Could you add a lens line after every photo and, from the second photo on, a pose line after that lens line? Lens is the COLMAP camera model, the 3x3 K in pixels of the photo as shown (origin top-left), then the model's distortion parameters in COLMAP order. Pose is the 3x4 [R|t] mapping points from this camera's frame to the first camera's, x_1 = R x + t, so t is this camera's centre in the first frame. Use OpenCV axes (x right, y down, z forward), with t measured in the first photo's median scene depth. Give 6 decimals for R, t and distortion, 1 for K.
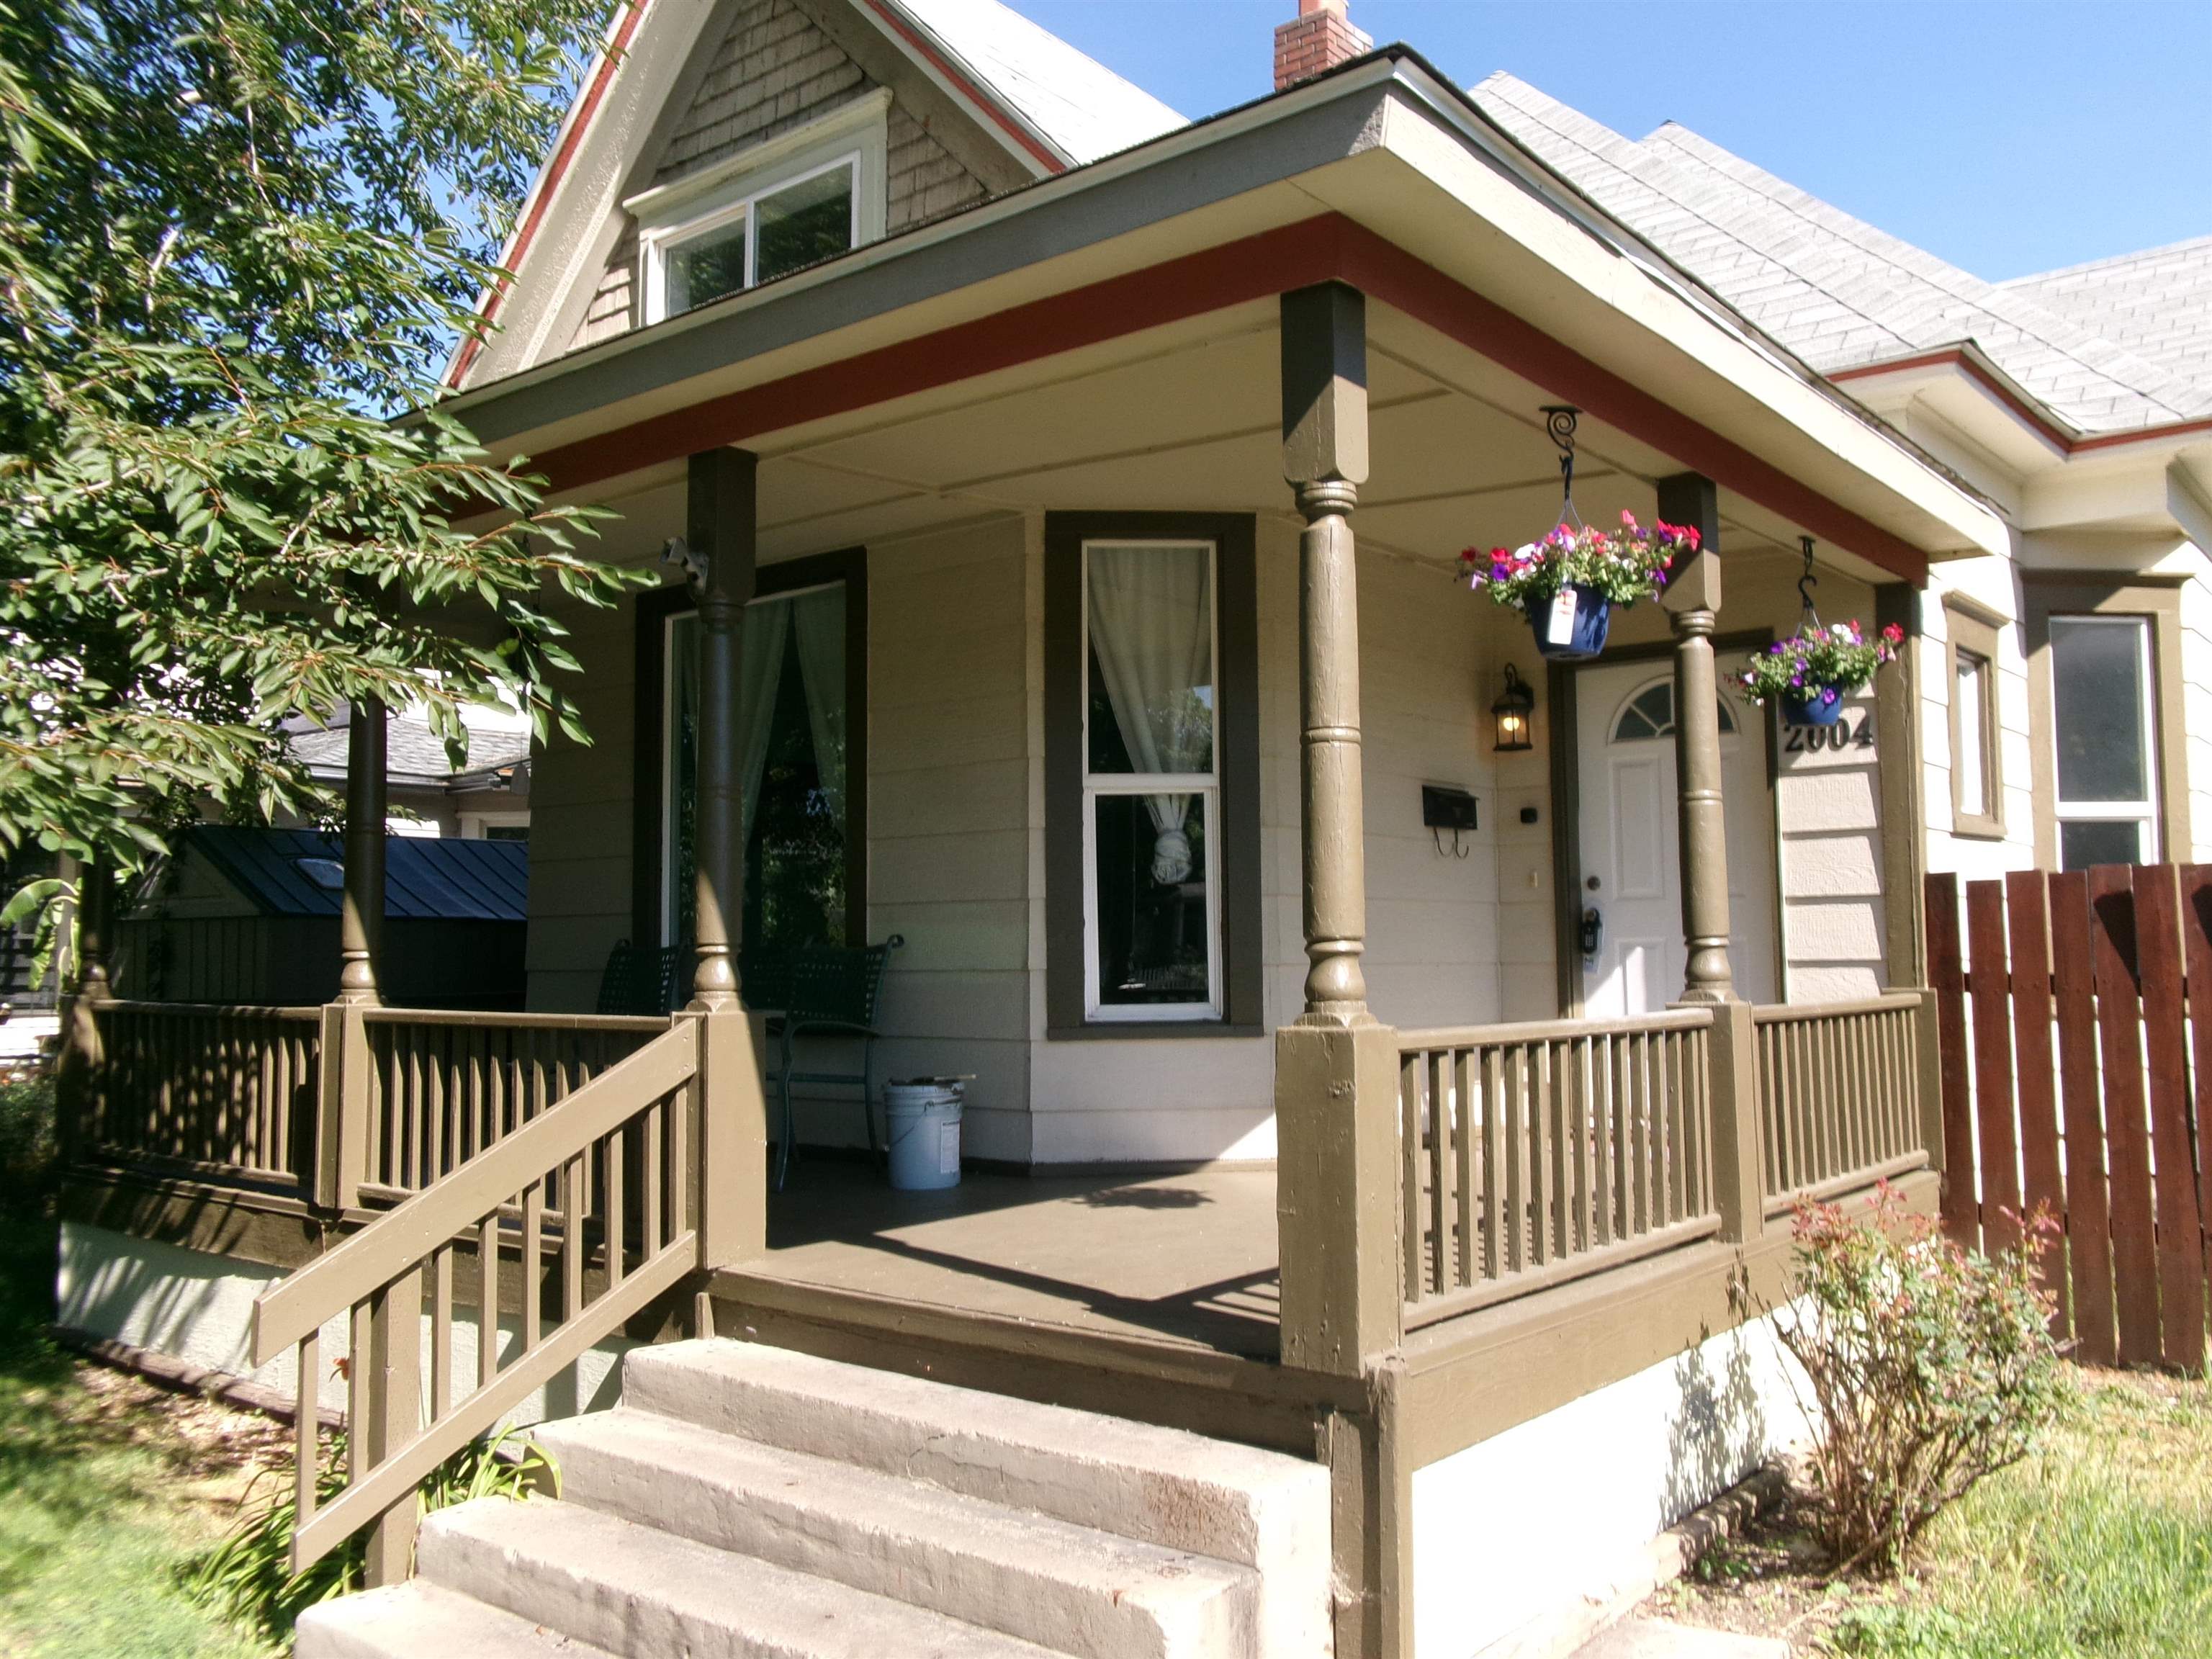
lens RADIAL K [[1827.5, 0, 1108.4], [0, 1827.5, 819.8], [0, 0, 1]] dist [-0.010863, 0.000816]
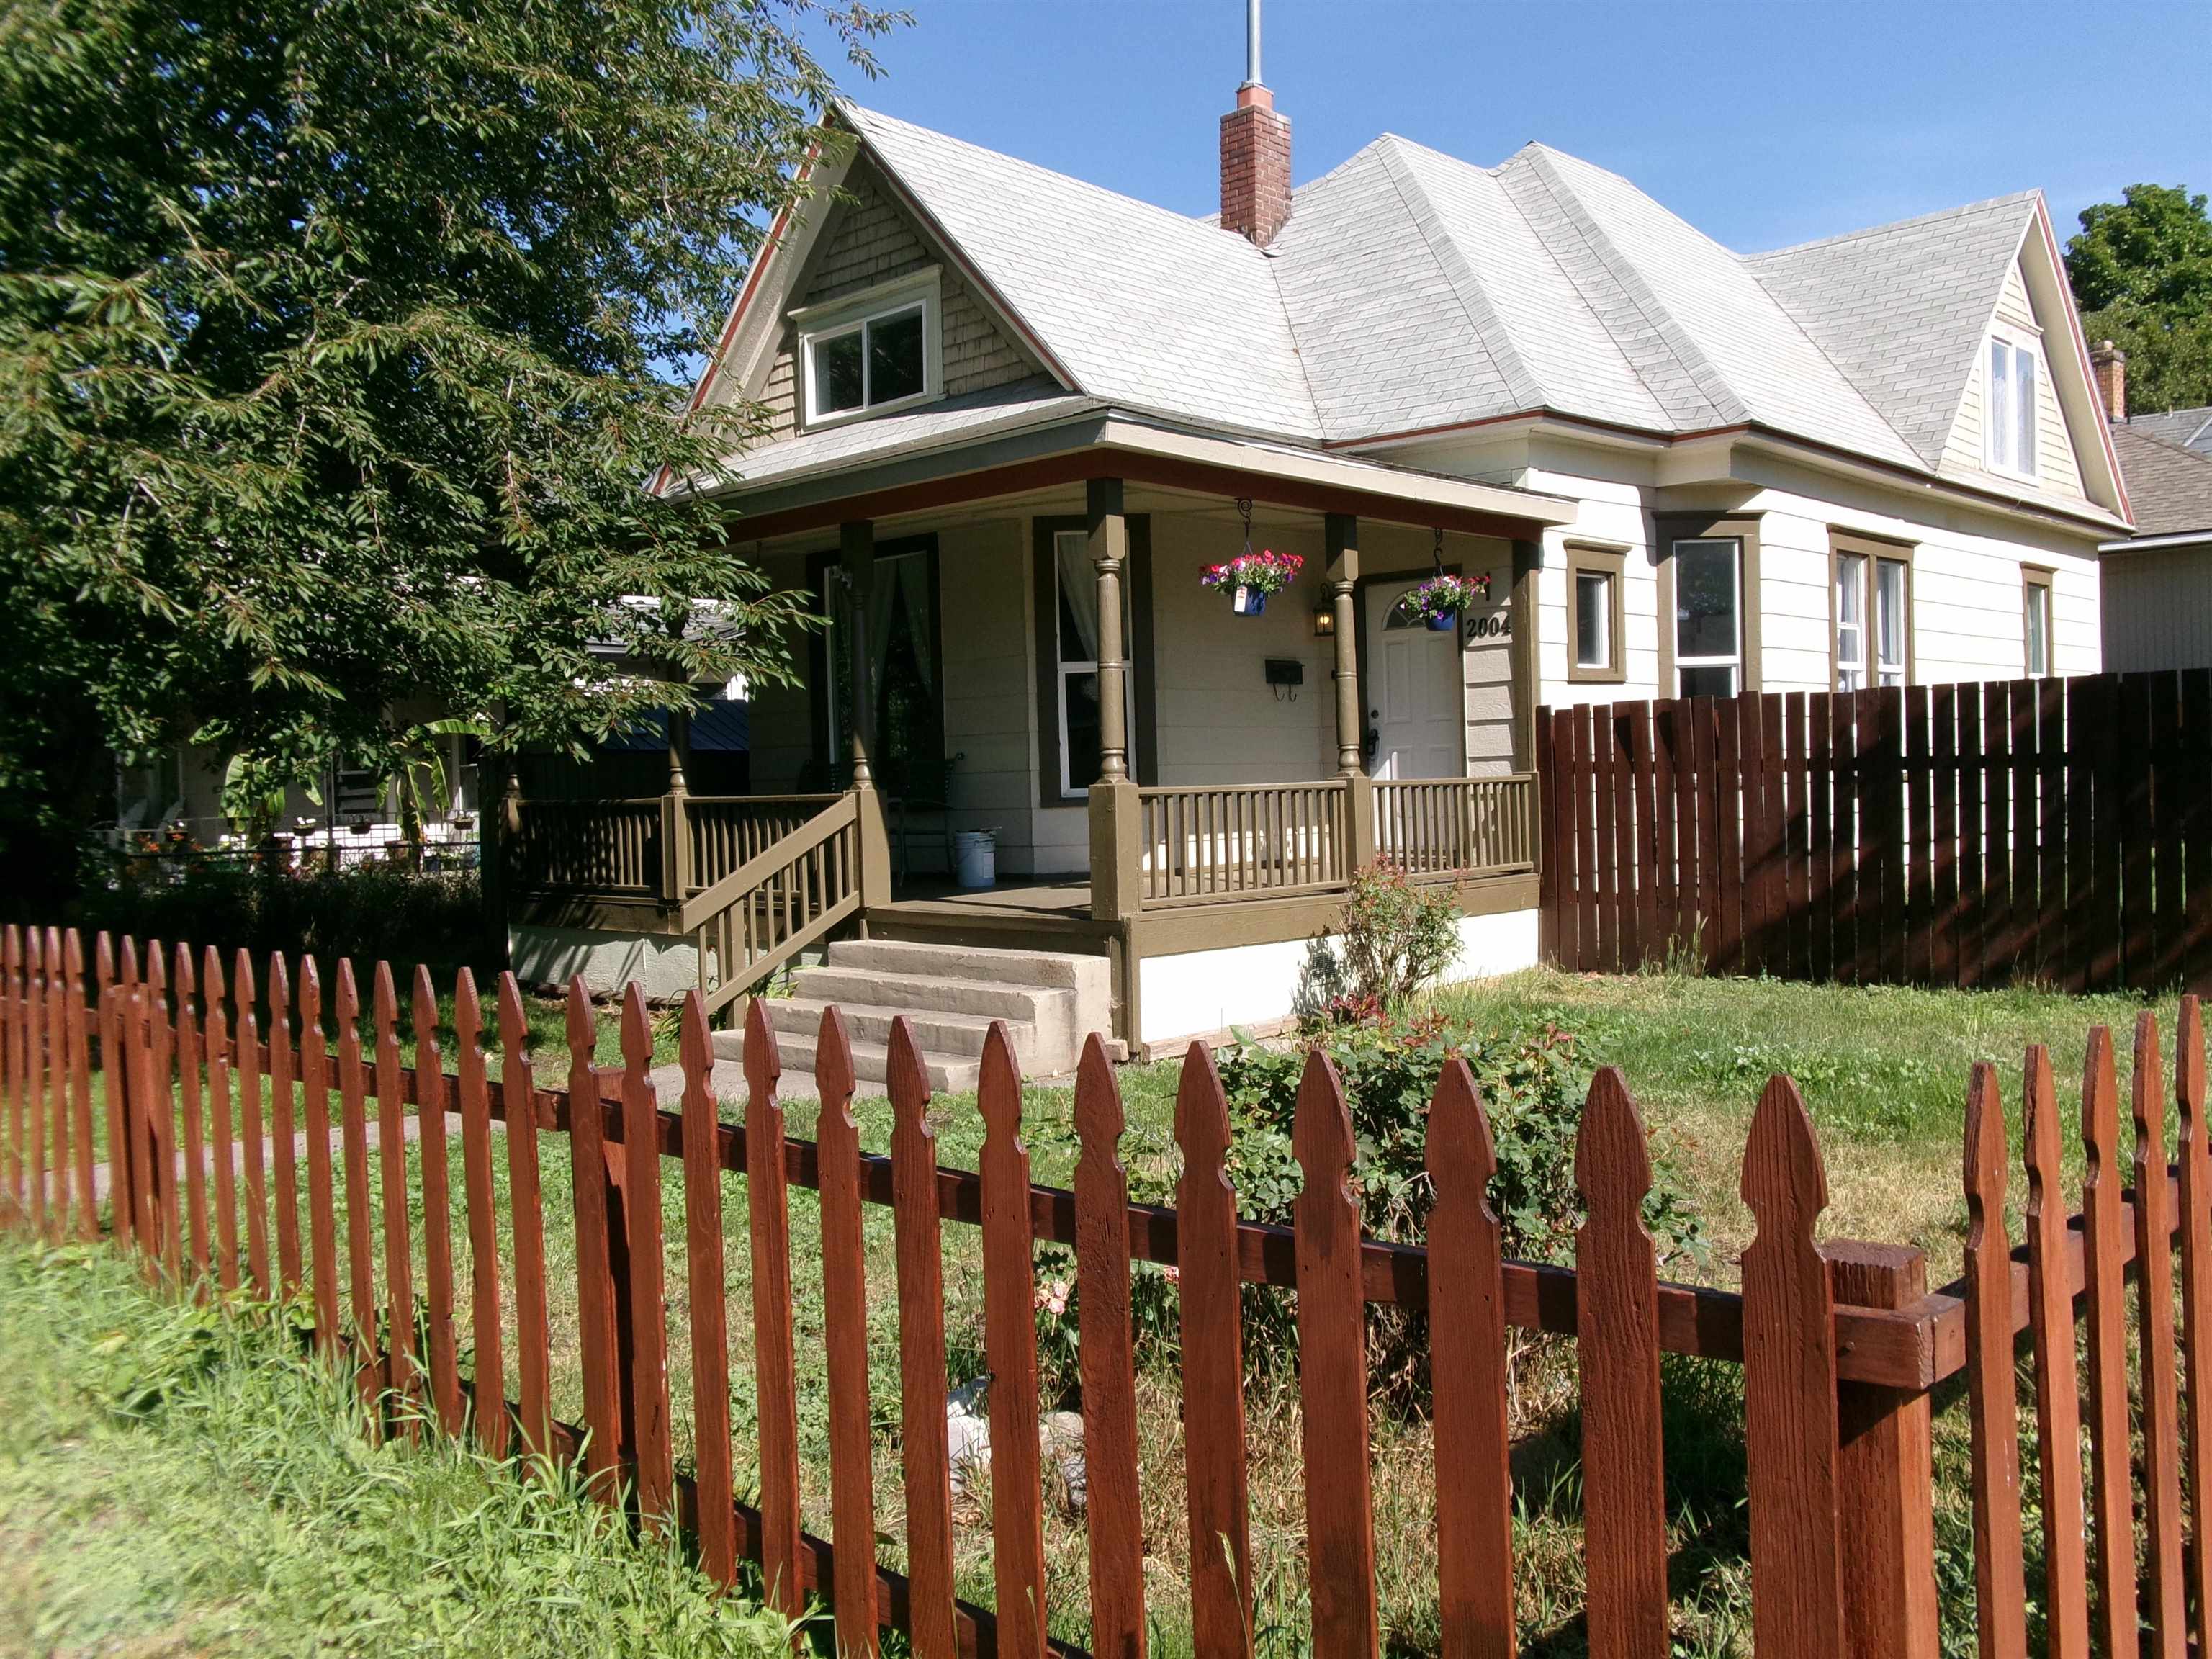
lens RADIAL K [[1808.4, 0, 1106.0], [0, 1808.4, 829.5], [0, 0, 1]] dist [-0.003069, 0.002885]
pose [[0.996994, -0.018152, -0.075320, 0.182233], [0.025839, 0.994410, 0.102379, -0.046935], [0.073040, -0.104017, 0.991890, -0.871794]]
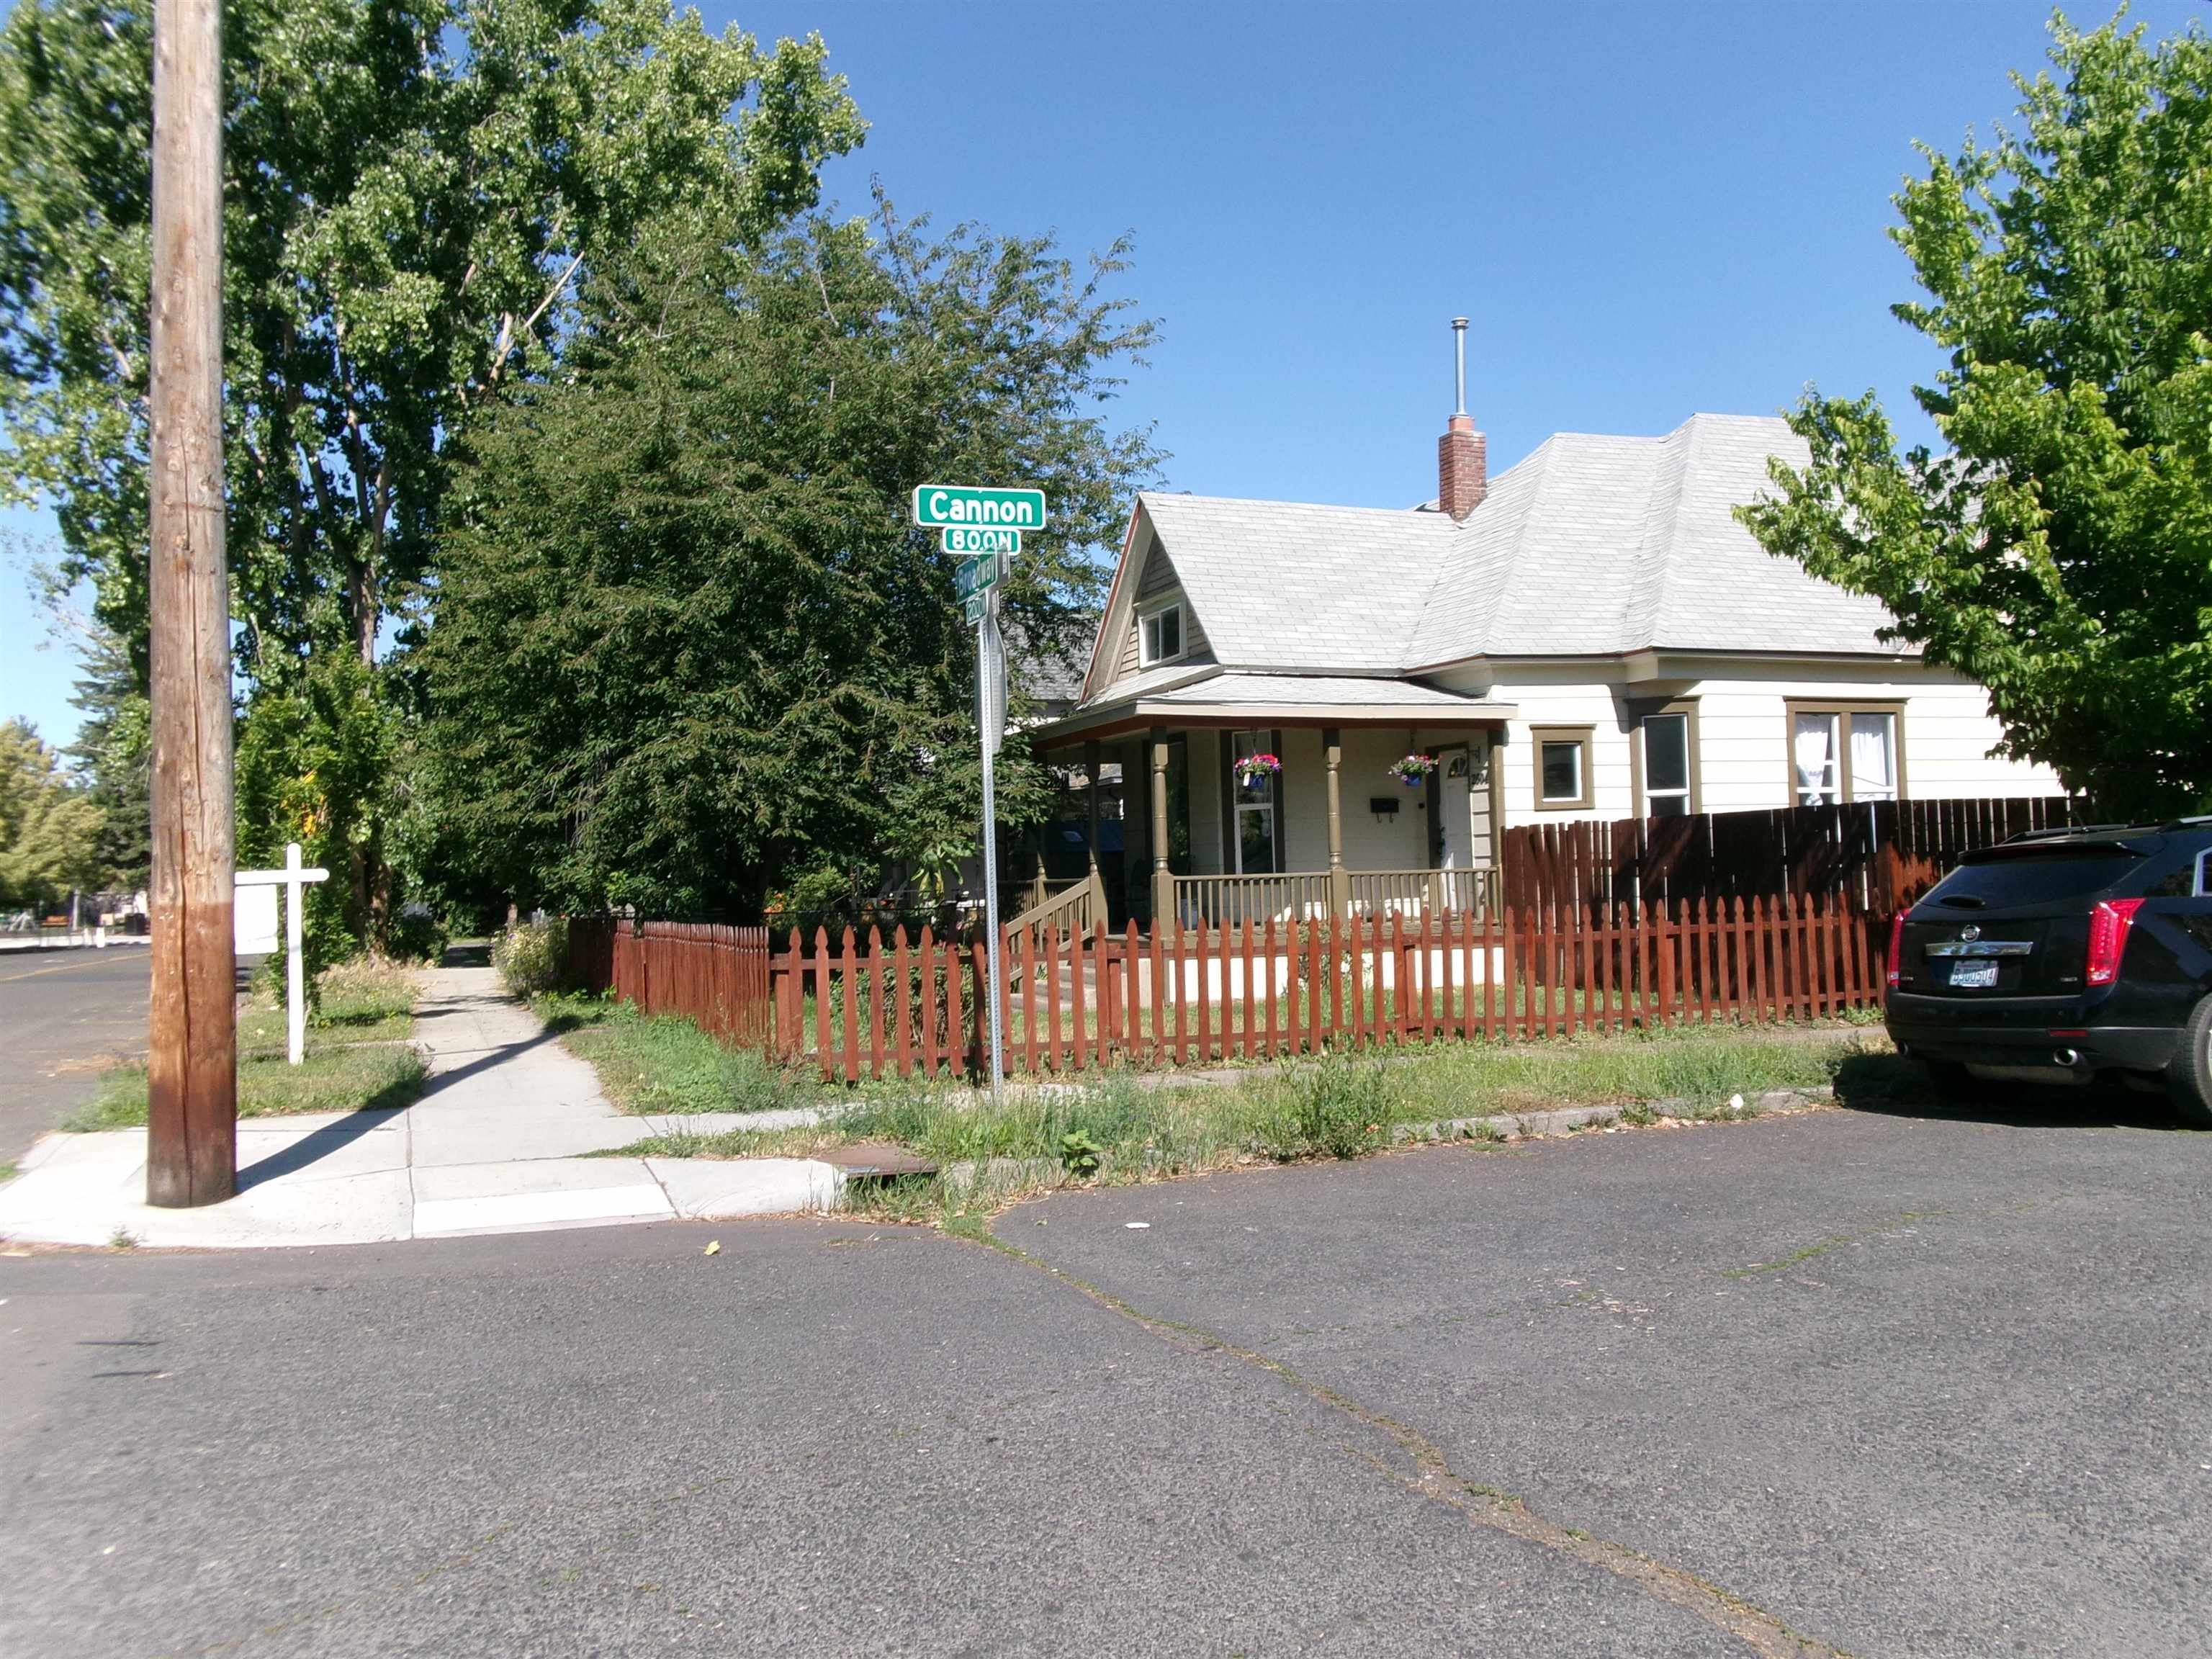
lens RADIAL K [[1812.7, 0, 1106.5], [0, 1812.7, 839.4], [0, 0, 1]] dist [-0.050815, -0.003094]
pose [[0.863749, -0.026213, -0.503240, 1.536308], [0.058054, 0.997173, 0.047701, -0.141721], [0.500567, -0.070417, 0.862829, -2.072139]]
